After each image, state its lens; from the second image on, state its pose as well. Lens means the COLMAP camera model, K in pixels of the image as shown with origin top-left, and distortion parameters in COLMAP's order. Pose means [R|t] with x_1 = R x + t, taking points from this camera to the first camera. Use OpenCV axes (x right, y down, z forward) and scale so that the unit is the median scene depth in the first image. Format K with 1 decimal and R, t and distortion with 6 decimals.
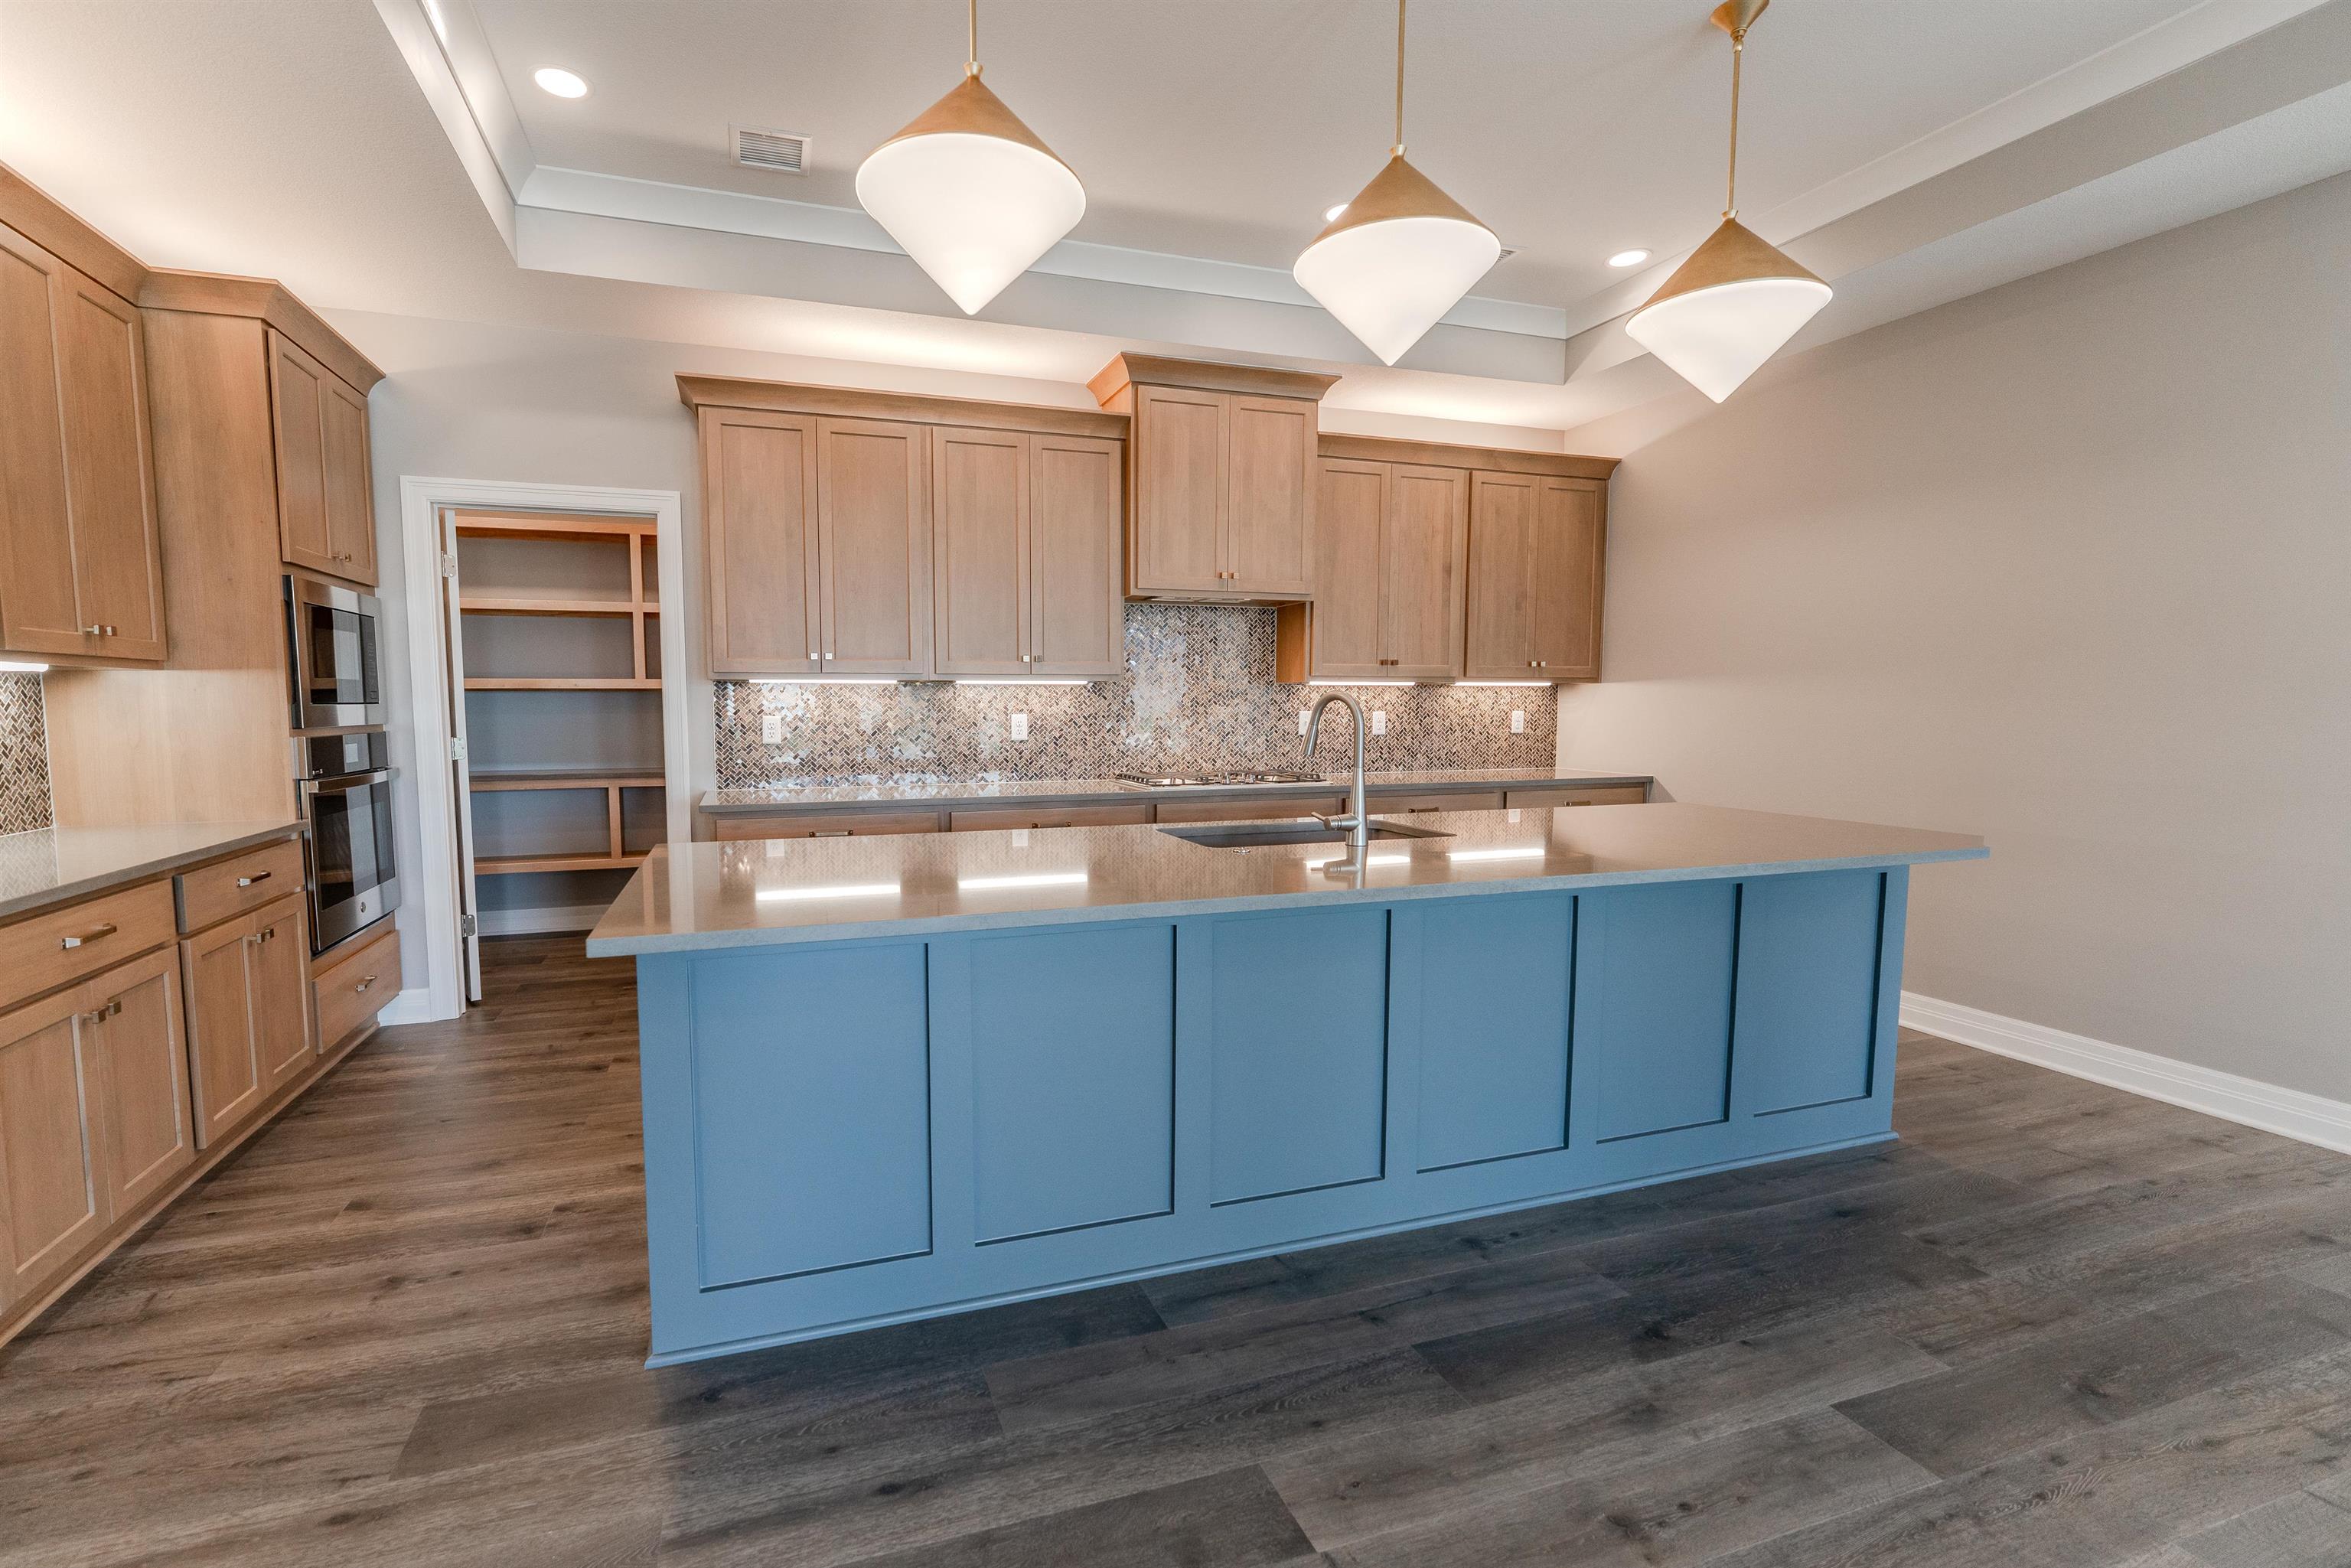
lens RADIAL K [[1010.0, 0, 1079.0], [0, 1010.0, 788.7], [0, 0, 1]] dist [-0.002100, 0.000178]
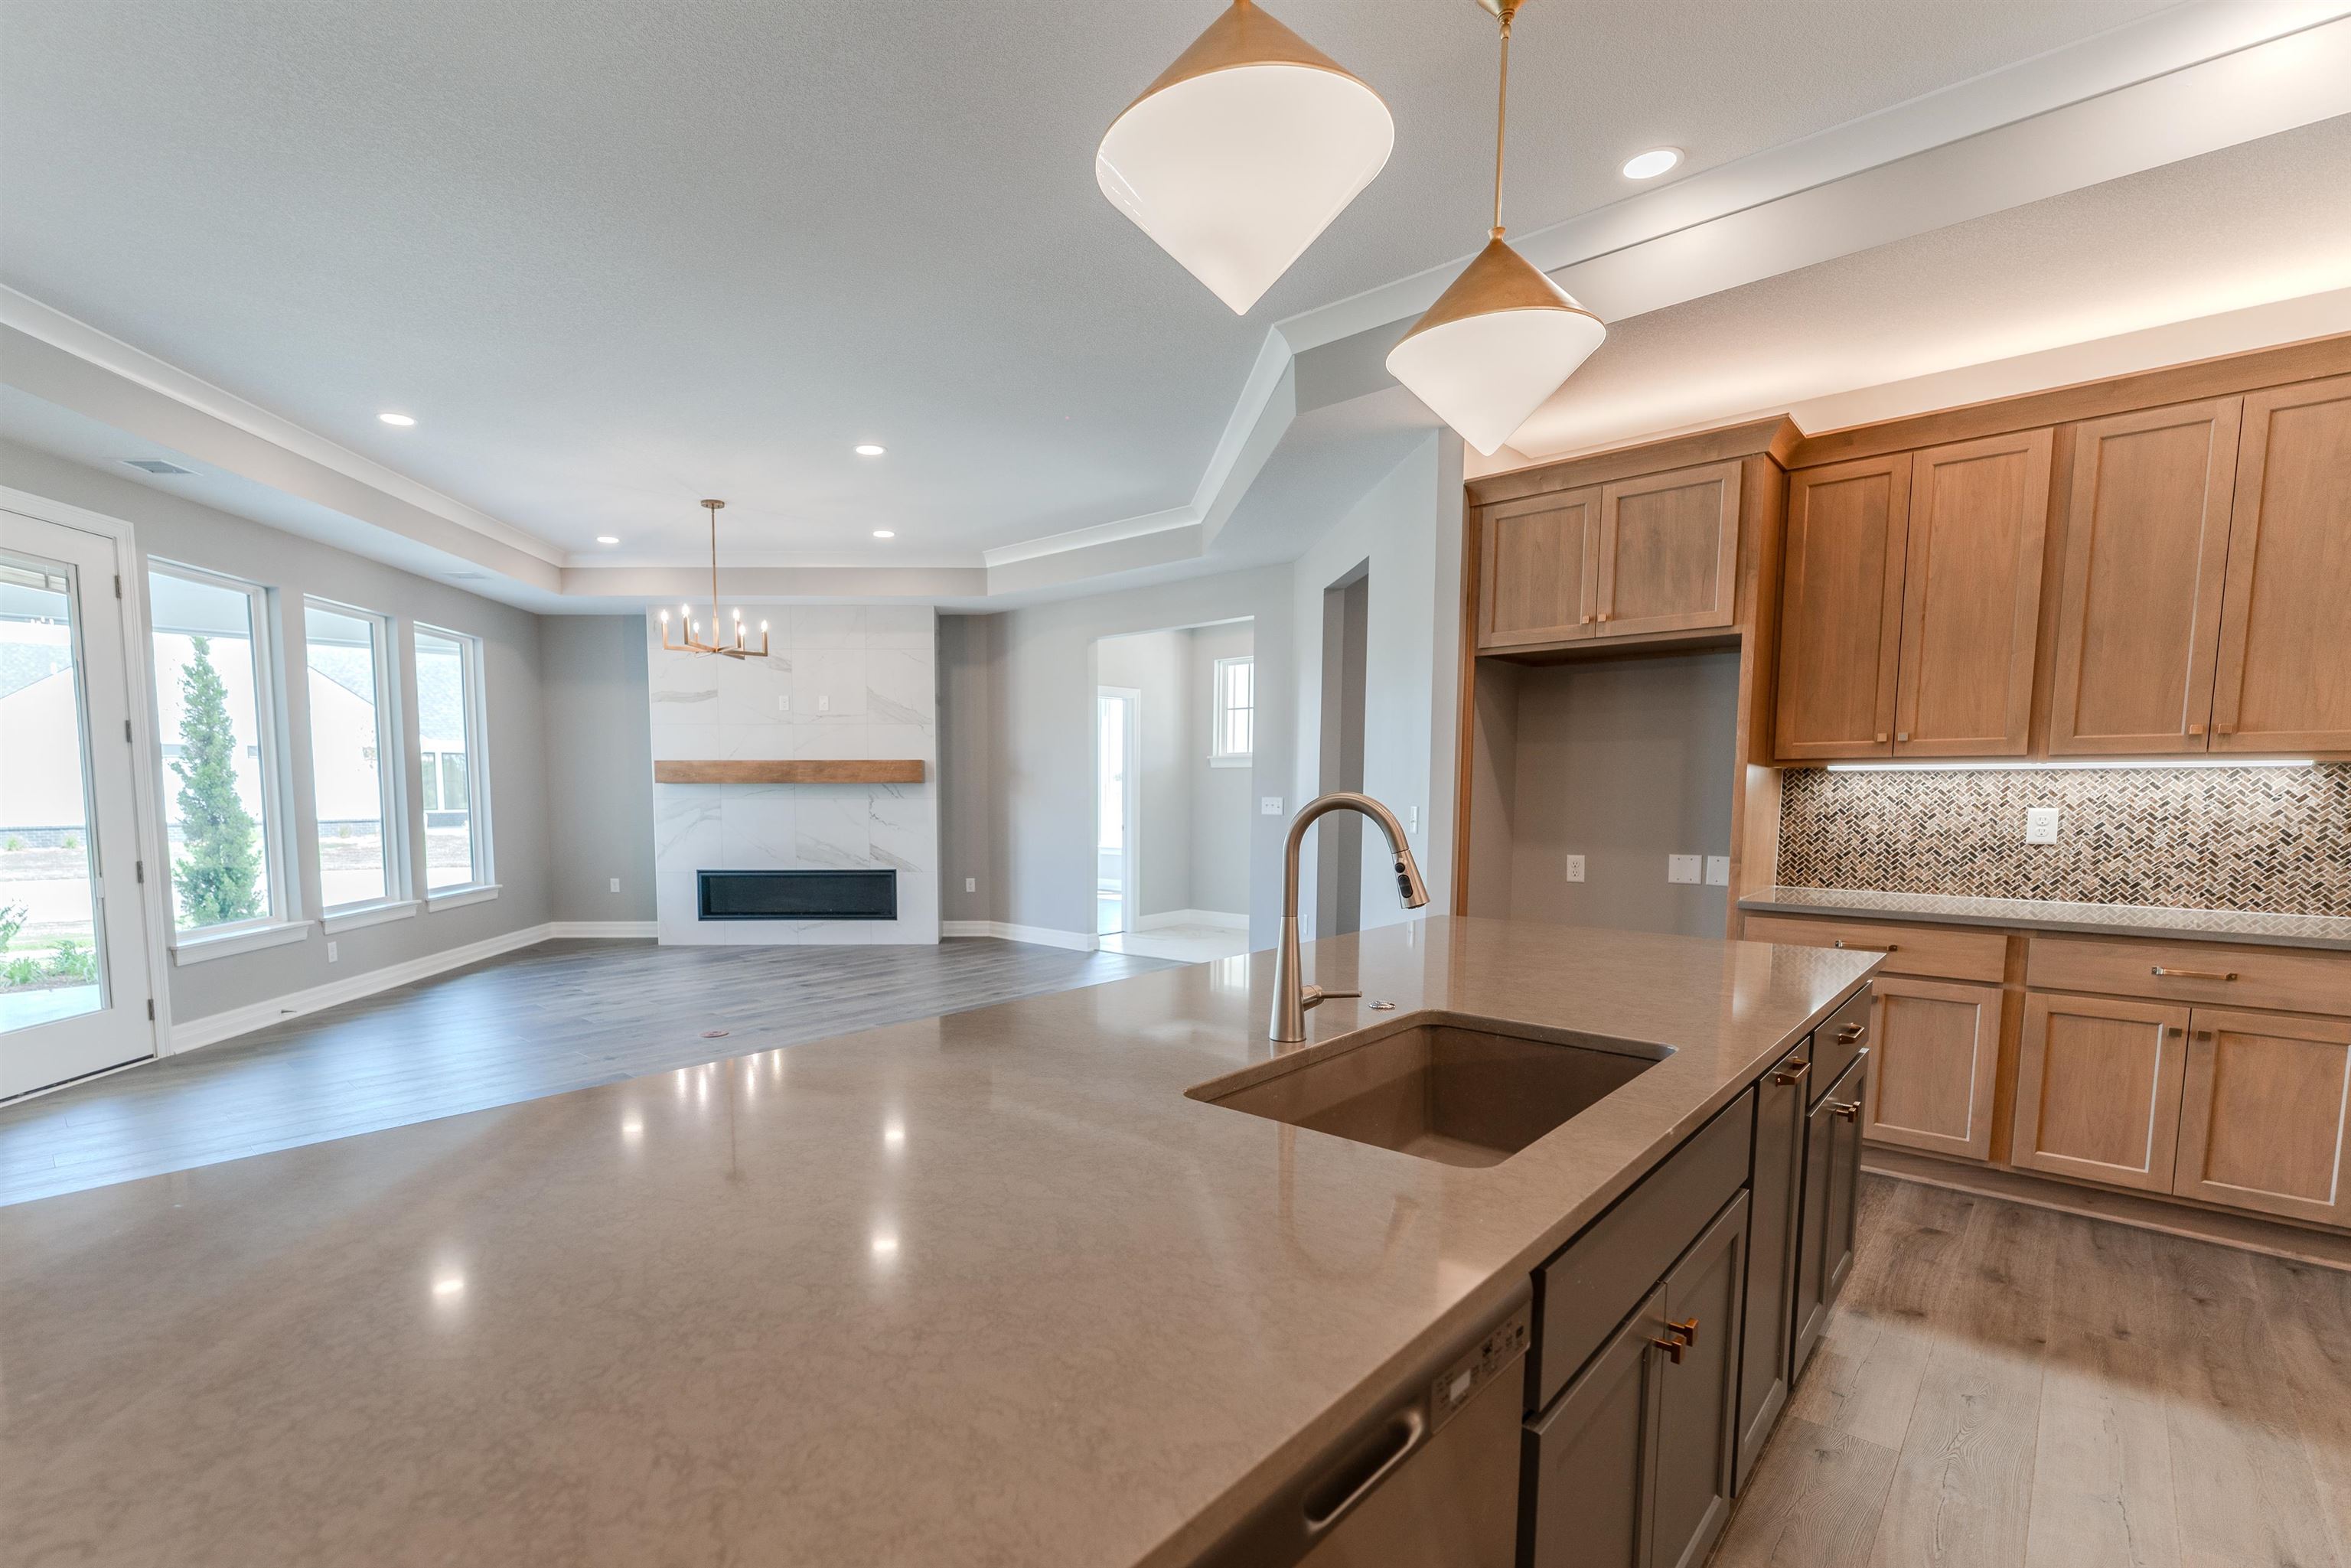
lens RADIAL K [[1055.3, 0, 1062.6], [0, 1055.3, 885.9], [0, 0, 1]] dist [-0.001267, 0.000063]
pose [[-0.880982, 0.048936, -0.470613, 0.435542], [-0.037814, 0.984174, 0.173125, -0.090233], [0.471636, 0.170315, -0.865189, 0.919528]]
